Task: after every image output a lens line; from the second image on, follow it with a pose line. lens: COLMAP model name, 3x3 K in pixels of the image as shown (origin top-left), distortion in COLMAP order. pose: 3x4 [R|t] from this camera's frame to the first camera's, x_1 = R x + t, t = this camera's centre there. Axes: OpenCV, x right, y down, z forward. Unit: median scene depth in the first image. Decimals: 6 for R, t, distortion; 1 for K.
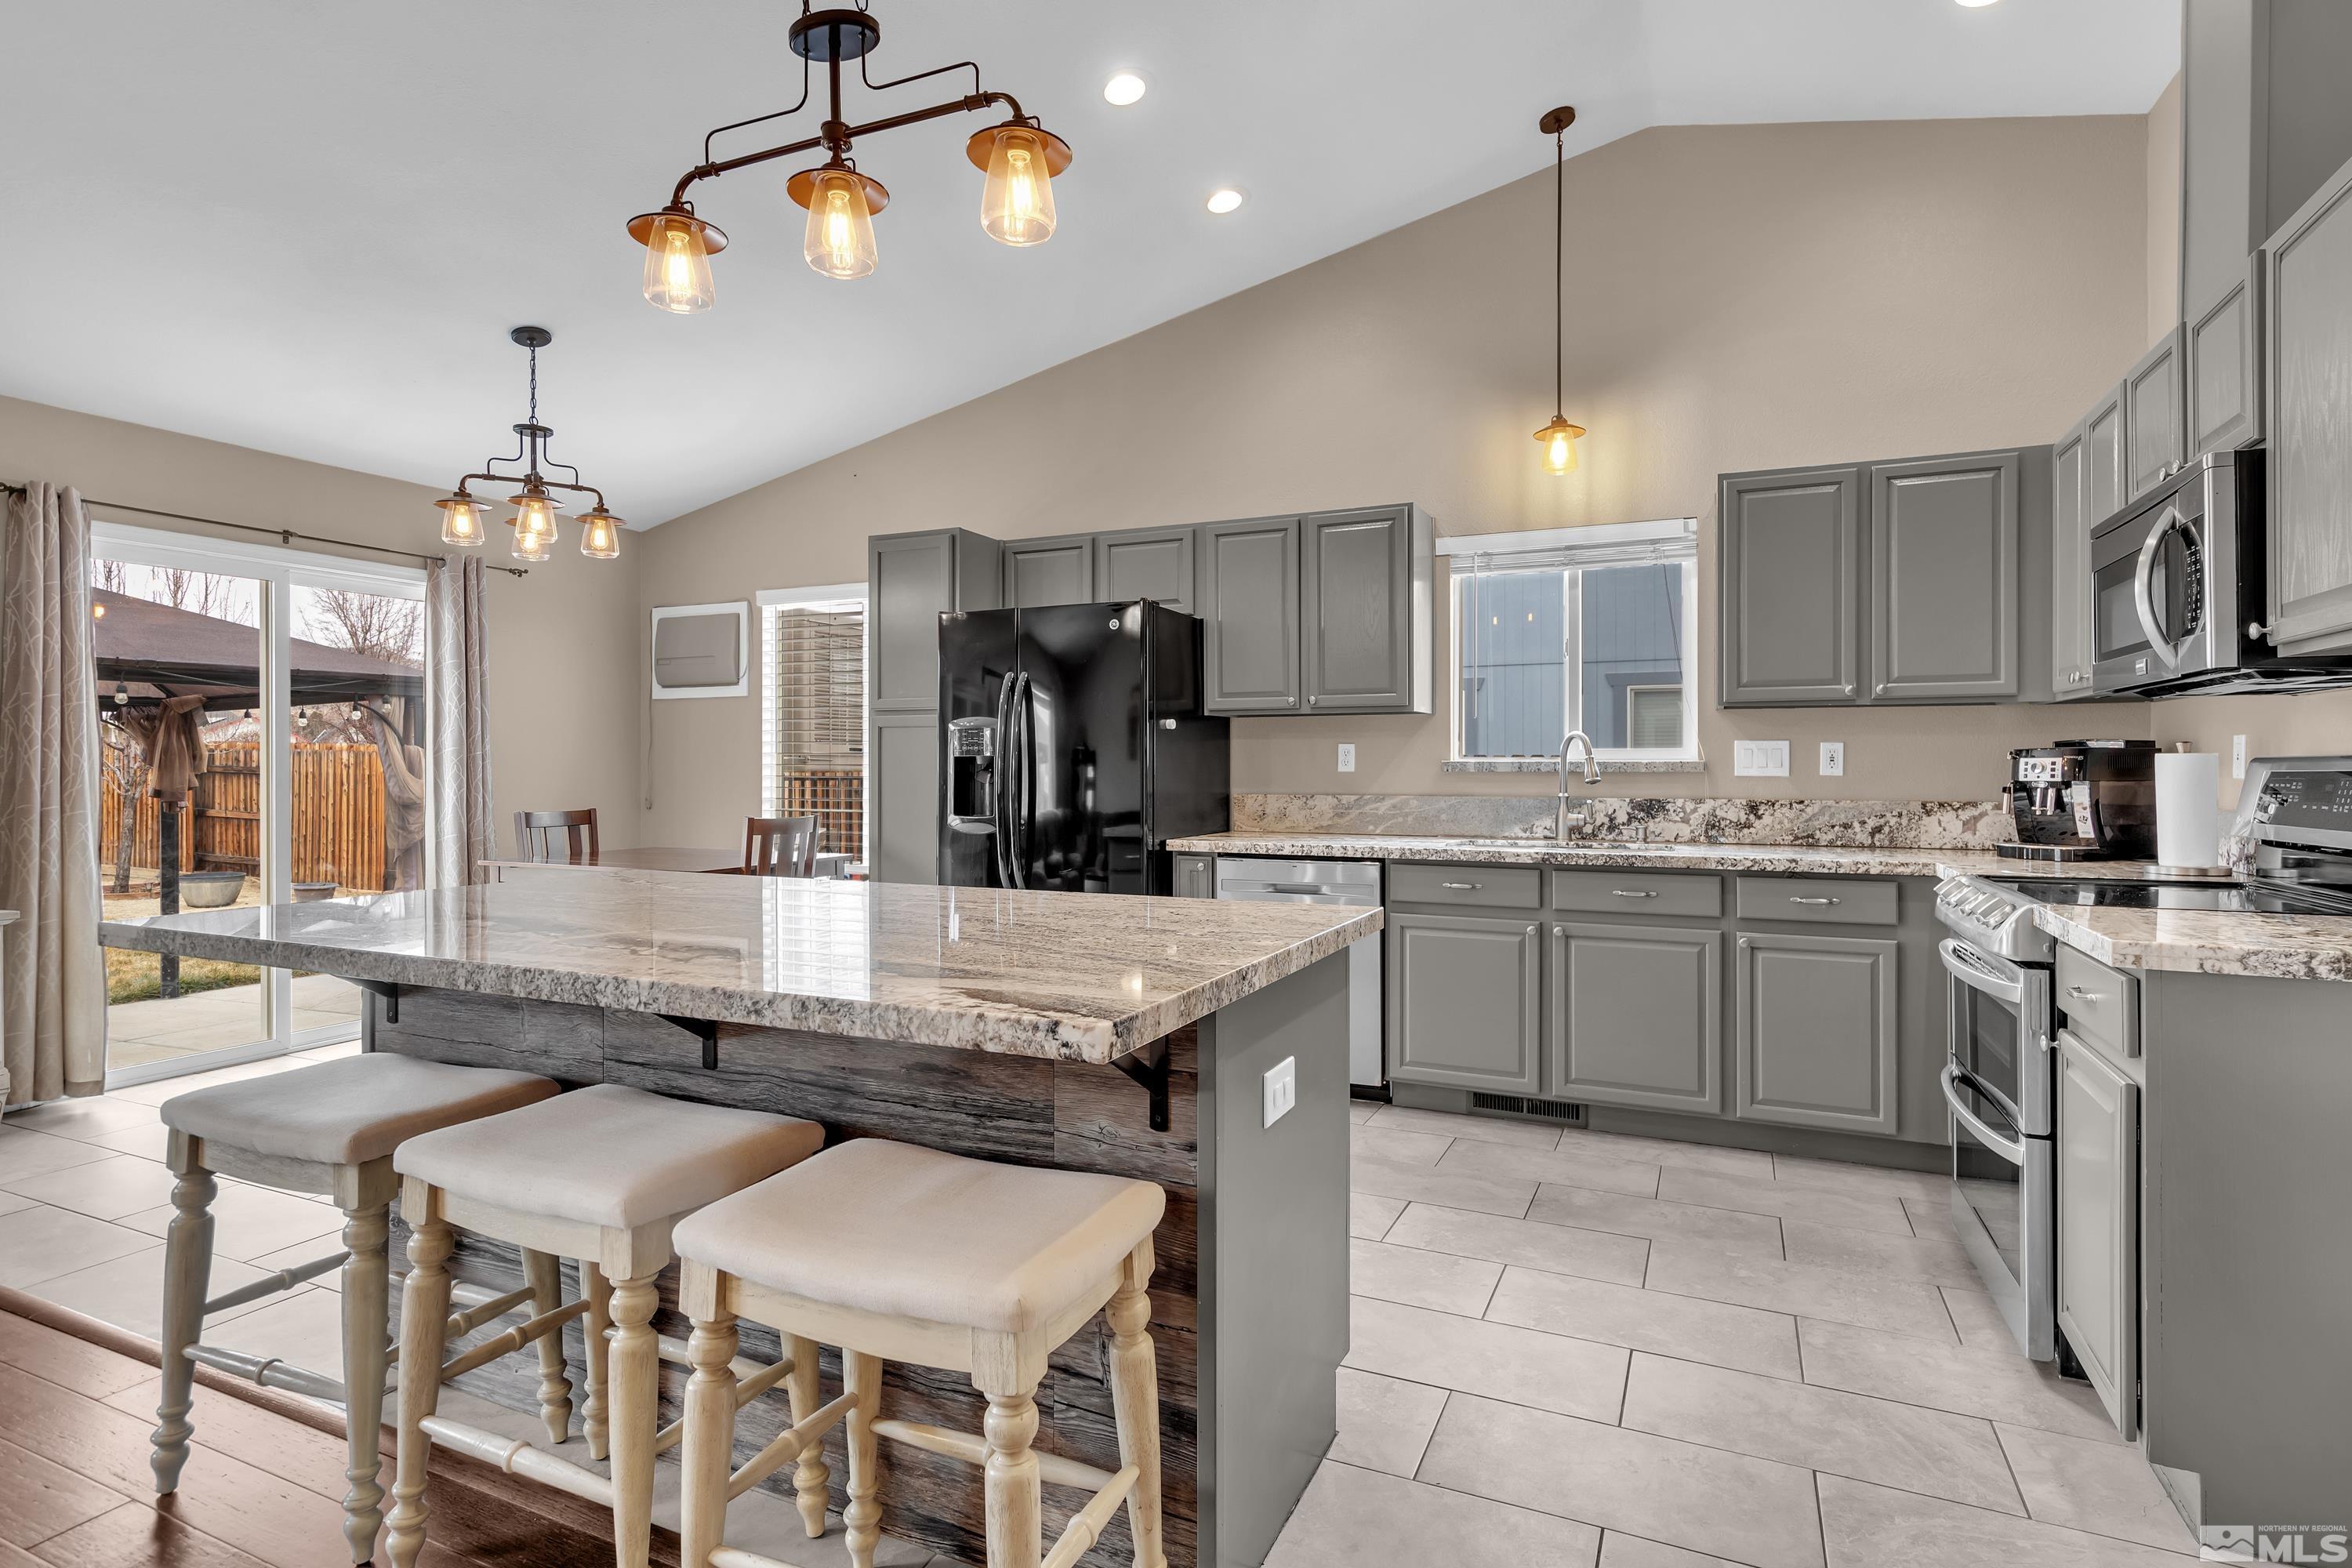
lens RADIAL K [[1157.6, 0, 1189.8], [0, 1157.6, 767.7], [0, 0, 1]] dist [-0.003066, -0.000386]
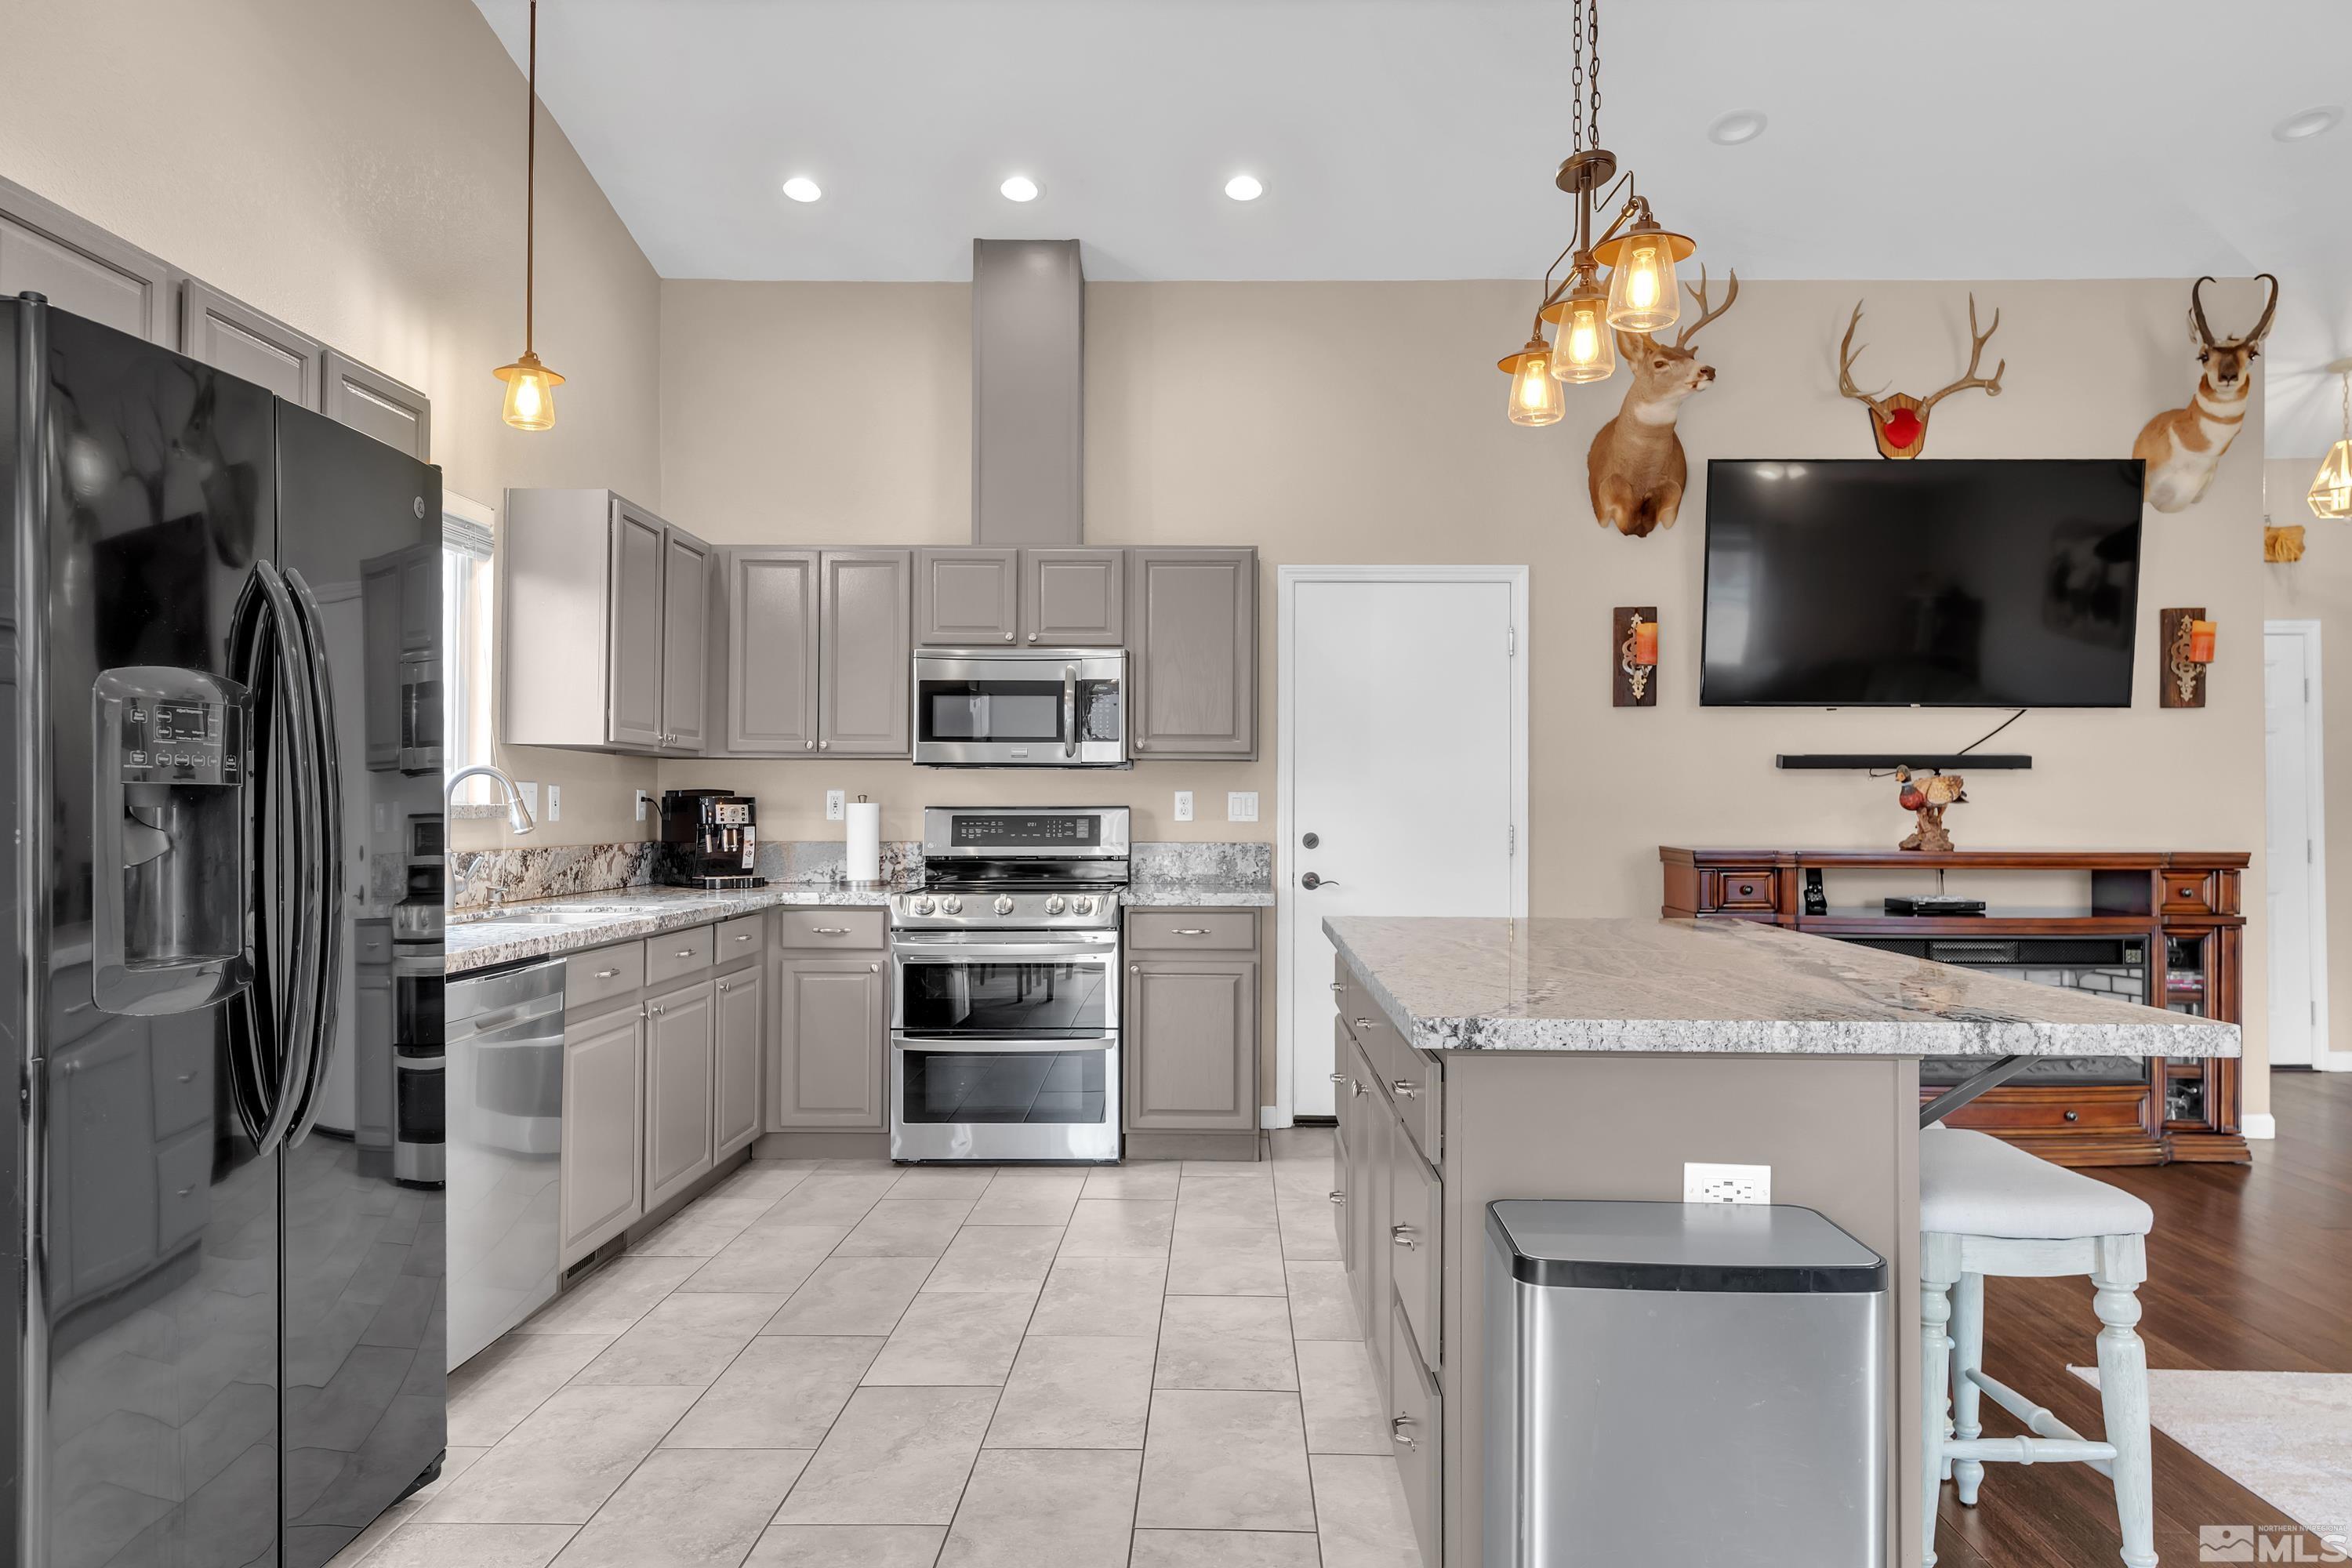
lens RADIAL K [[1522.0, 0, 1196.3], [0, 1522.0, 797.5], [0, 0, 1]] dist [0.004715, -0.000376]
pose [[-0.393492, 0.005979, 0.919309, -0.770353], [-0.002868, 0.999966, -0.007731, -0.003956], [-0.919324, -0.005679, -0.393462, 0.983071]]
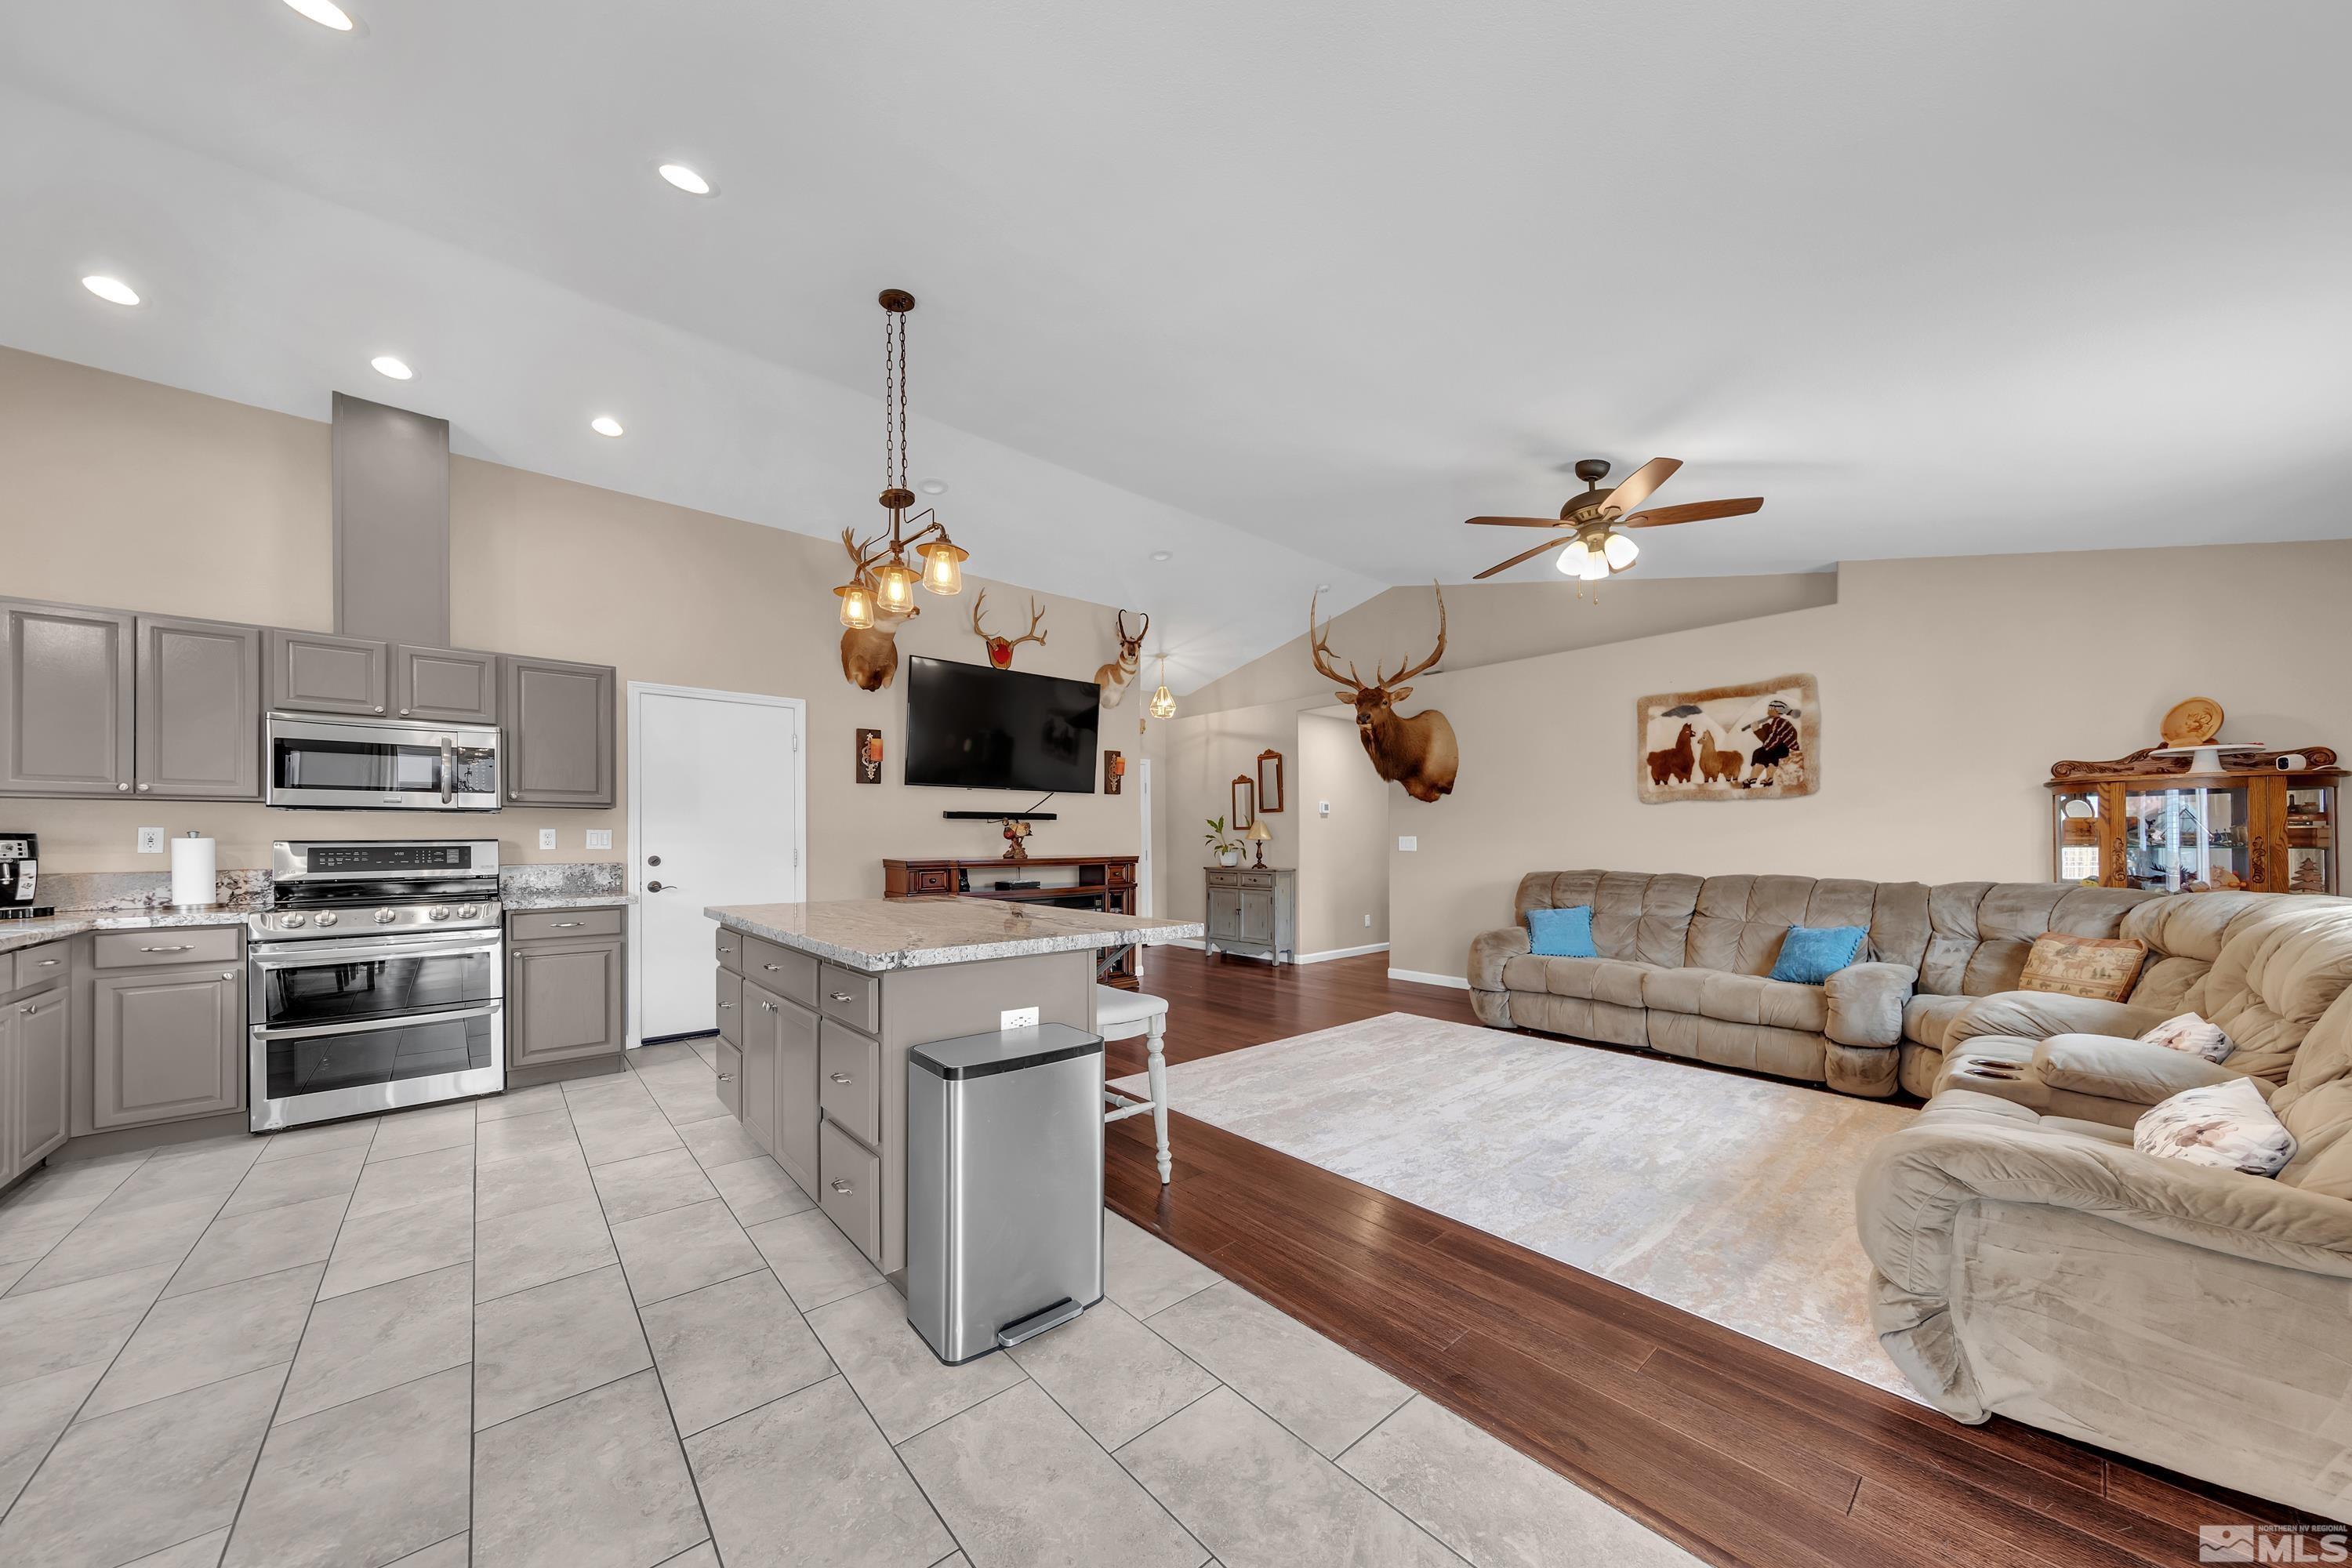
lens RADIAL K [[807.6, 0, 1222.3], [0, 807.6, 841.8], [0, 0, 1]] dist [-0.000026, 0.000404]
pose [[-0.920141, 0.001584, 0.391585, -0.725159], [0.003420, 0.999986, 0.003990, -0.004534], [-0.391573, 0.005011, -0.920133, 1.080374]]
